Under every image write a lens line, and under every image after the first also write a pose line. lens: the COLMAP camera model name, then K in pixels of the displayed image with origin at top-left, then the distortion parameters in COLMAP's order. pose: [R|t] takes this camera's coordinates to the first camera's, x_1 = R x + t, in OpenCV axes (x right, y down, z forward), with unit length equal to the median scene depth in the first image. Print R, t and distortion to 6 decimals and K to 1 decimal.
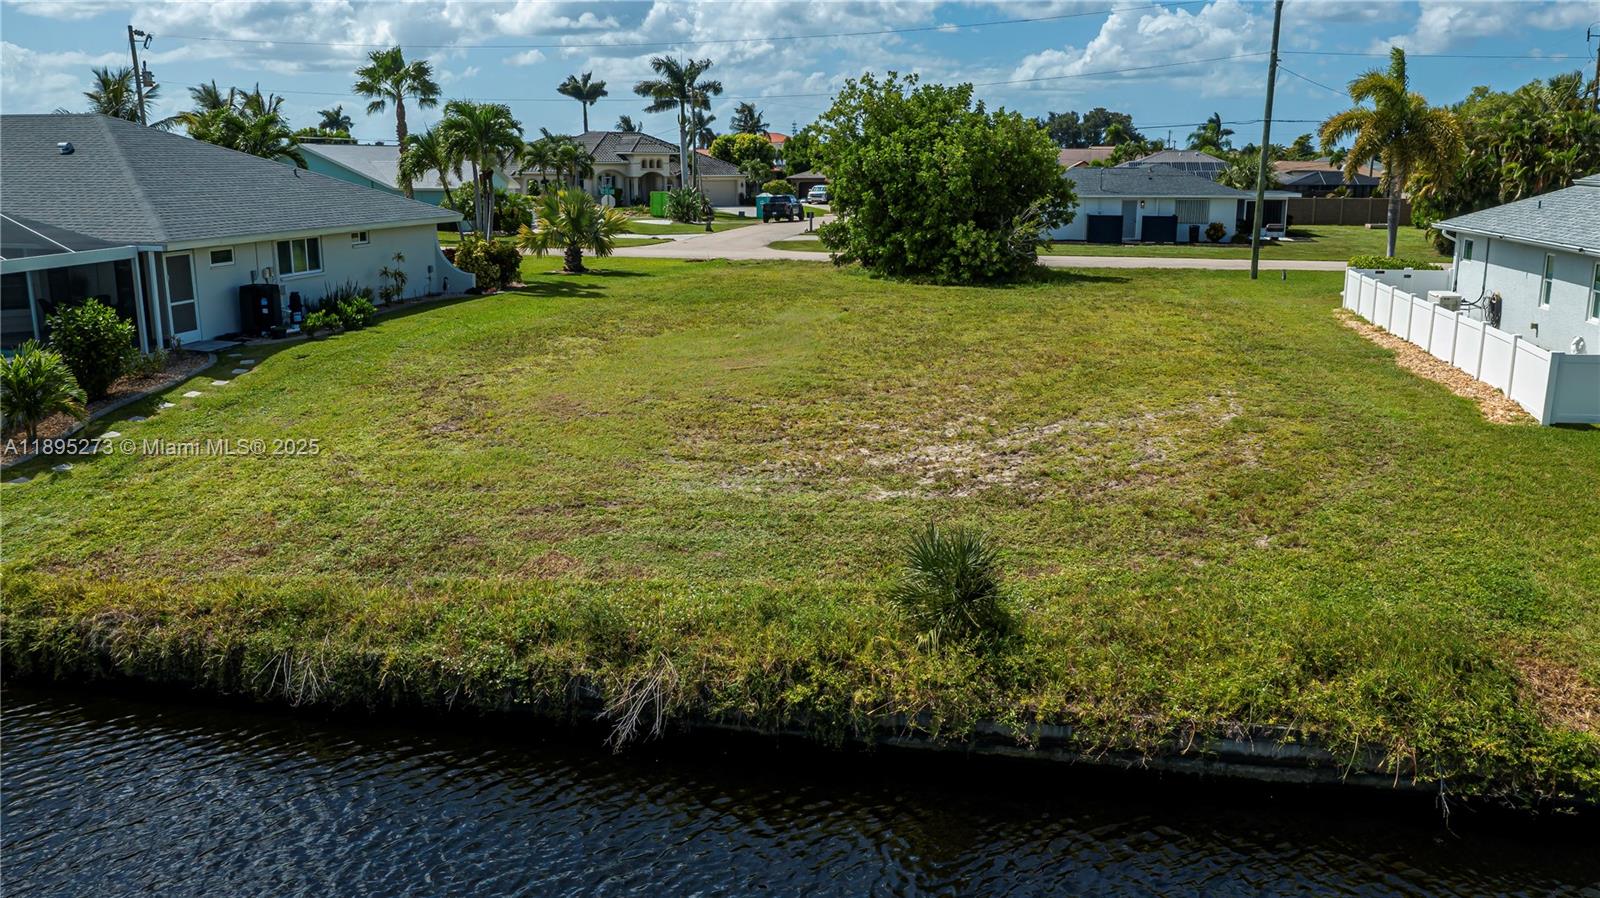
lens RADIAL K [[1274.1, 0, 794.9], [0, 1274.1, 453.0], [0, 0, 1]] dist [-0.001742, -0.040415]
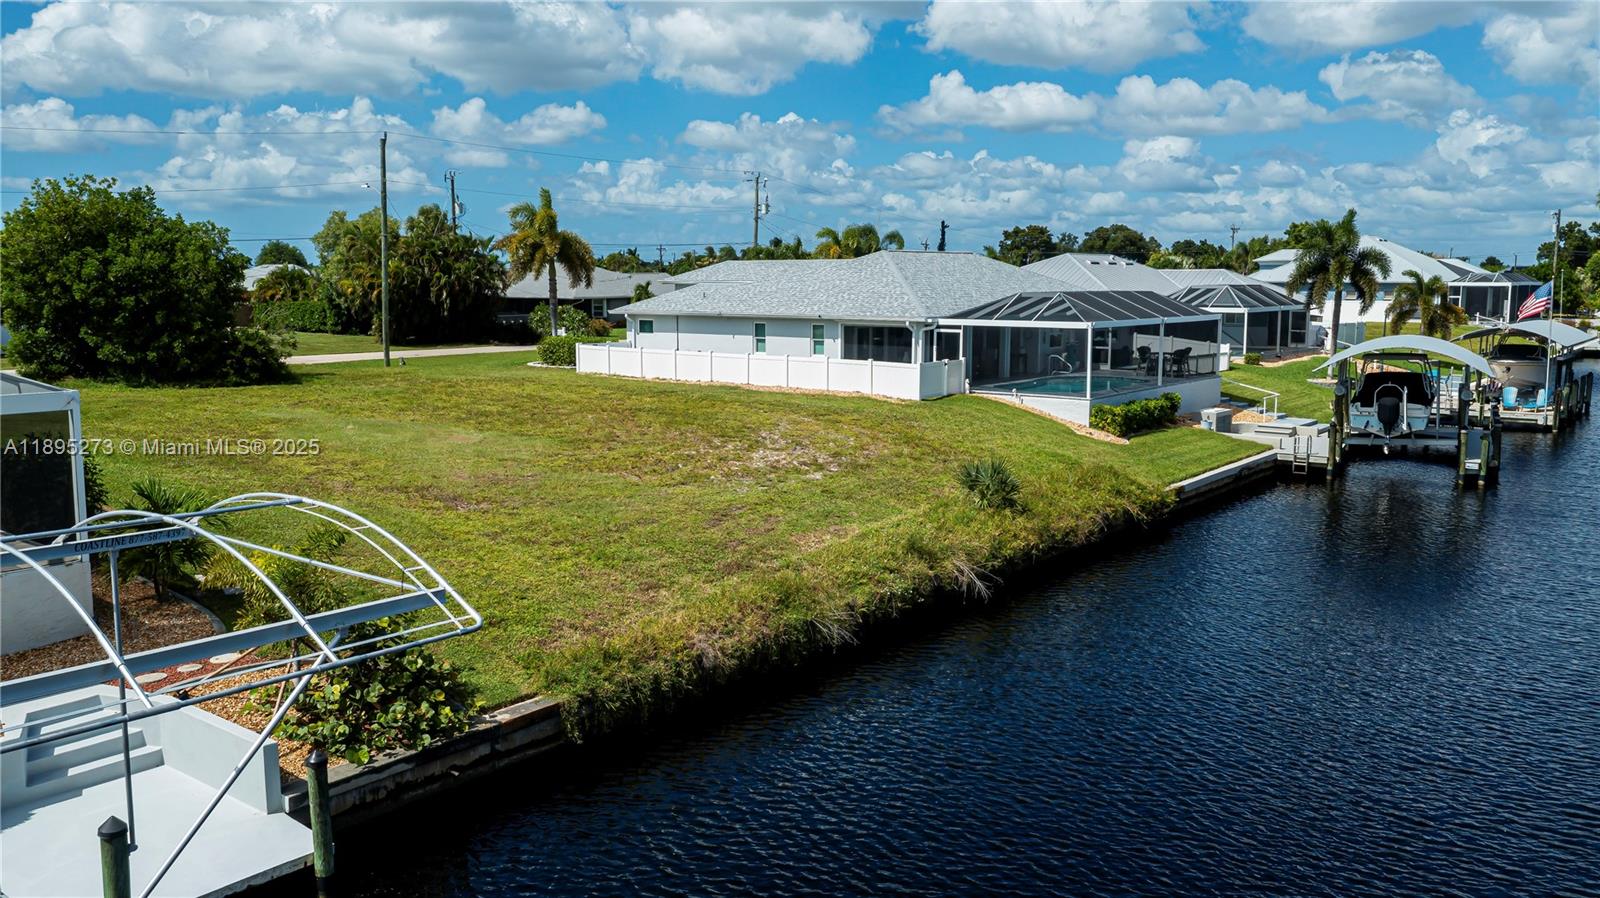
lens RADIAL K [[1274.1, 0, 794.9], [0, 1274.1, 453.0], [0, 0, 1]] dist [-0.001742, -0.040415]
pose [[0.437663, -0.120373, 0.891045, -0.833201], [0.199809, 0.979240, 0.034145, -0.033172], [-0.876657, 0.163095, 0.452628, 0.206832]]
